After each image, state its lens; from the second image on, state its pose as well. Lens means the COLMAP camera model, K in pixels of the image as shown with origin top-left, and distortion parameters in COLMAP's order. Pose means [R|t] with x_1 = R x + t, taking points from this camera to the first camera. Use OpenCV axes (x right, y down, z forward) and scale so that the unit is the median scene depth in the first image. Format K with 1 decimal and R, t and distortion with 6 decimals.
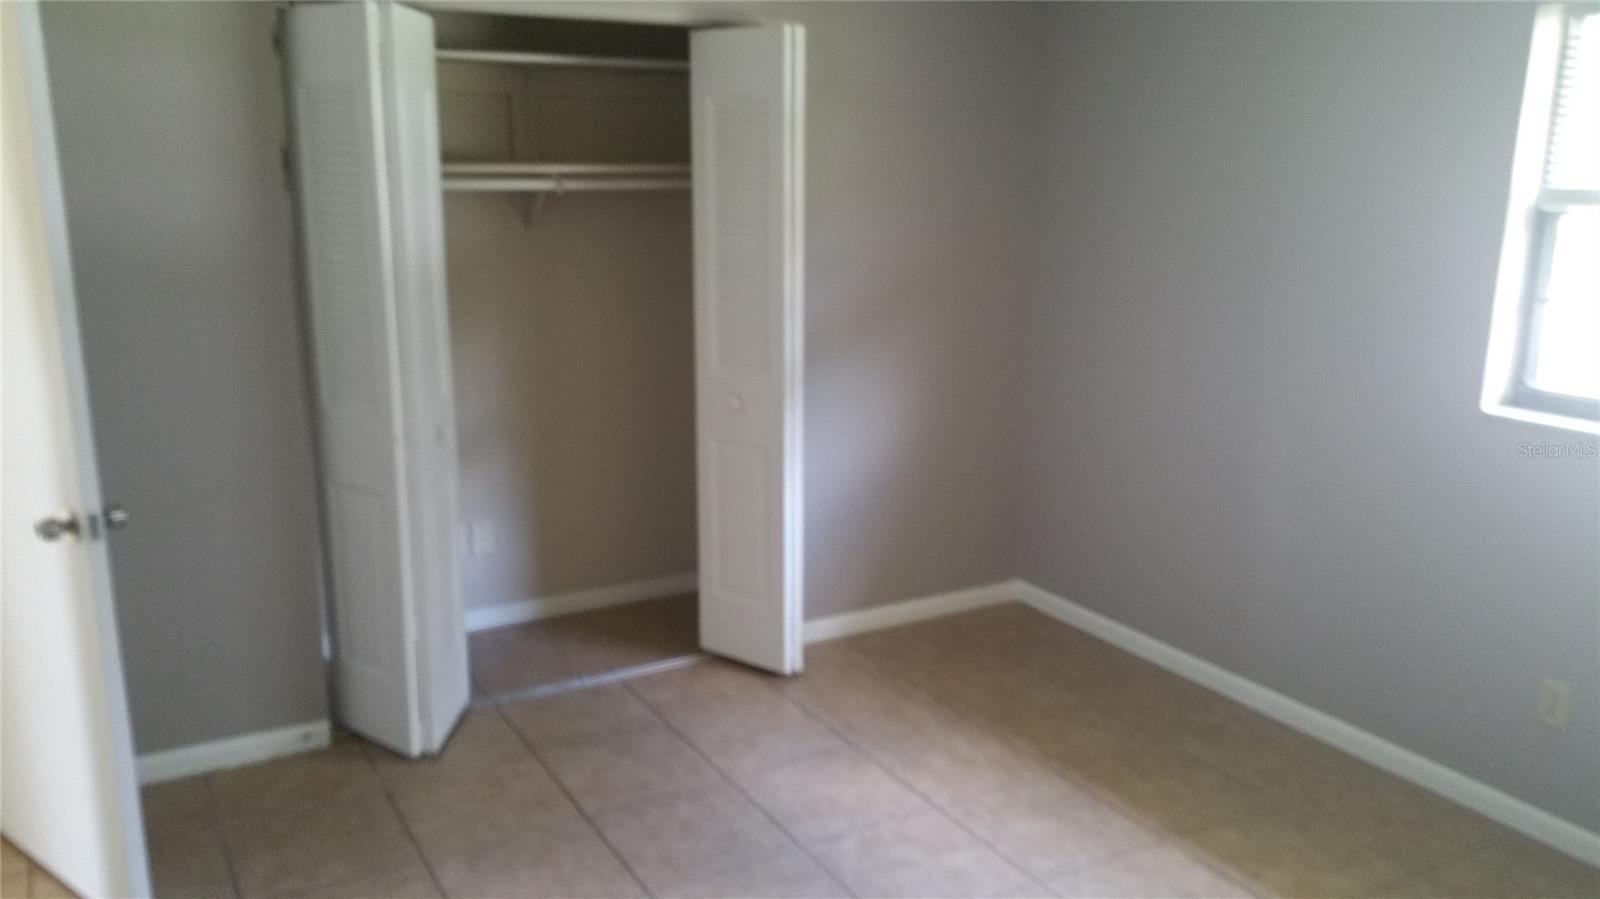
lens RADIAL K [[1310.5, 0, 809.8], [0, 1310.5, 439.7], [0, 0, 1]] dist [0.222091, -0.423218]
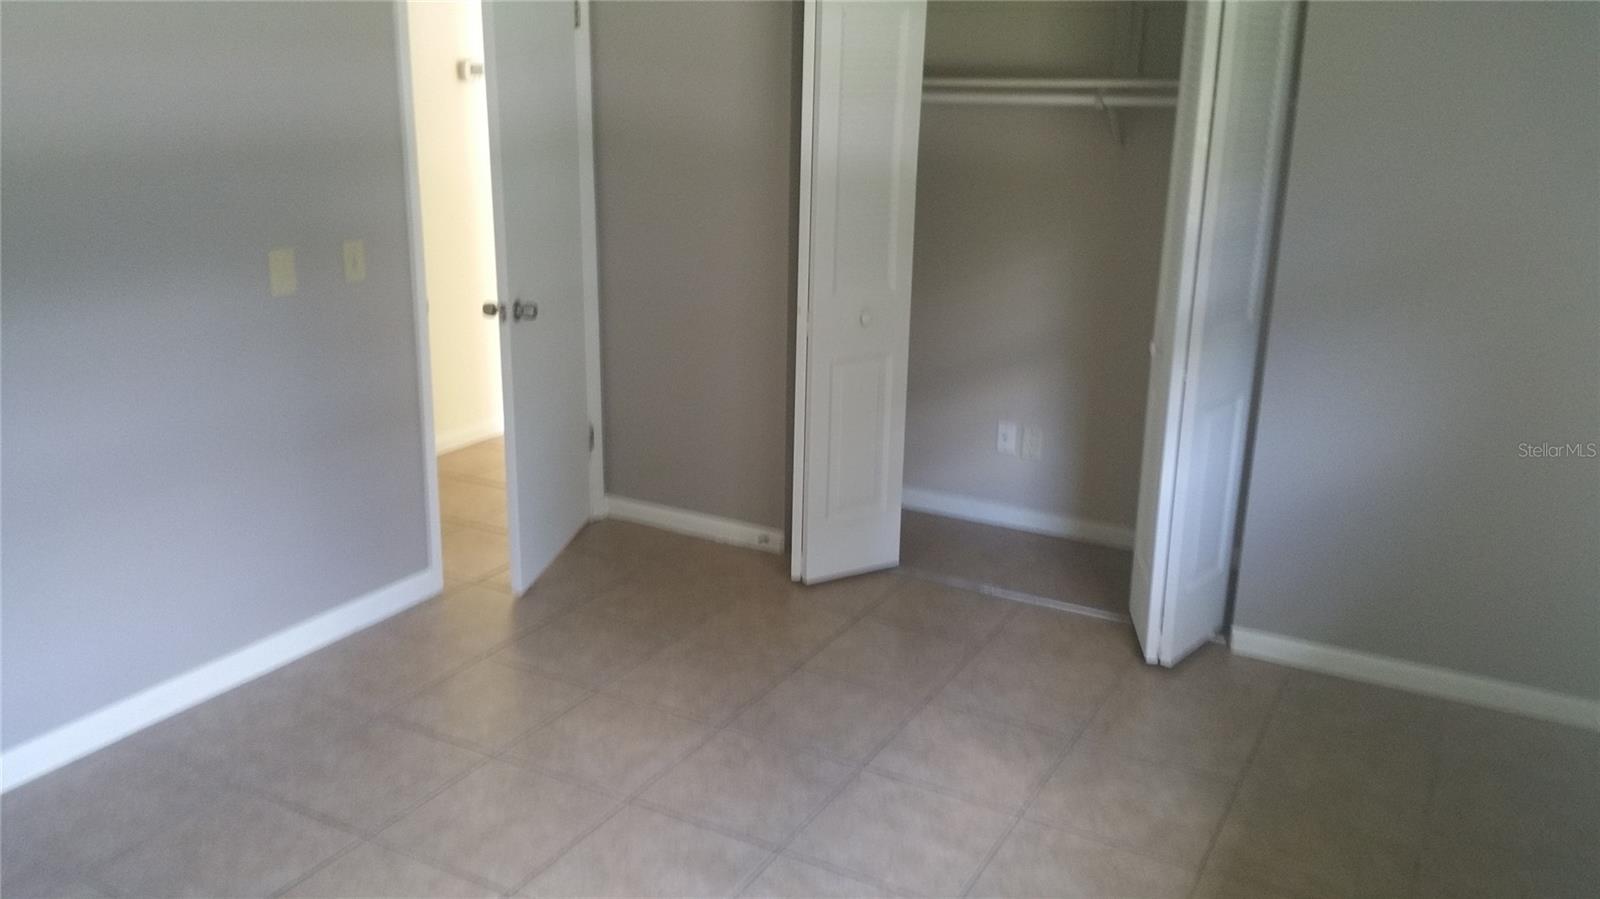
lens RADIAL K [[1310.5, 0, 809.8], [0, 1310.5, 439.7], [0, 0, 1]] dist [0.222091, -0.423218]
pose [[0.515677, 0.239339, -0.822675, 0.638680], [-0.198688, 0.967421, 0.156906, -0.070930], [0.833427, 0.082543, 0.546431, 0.346827]]
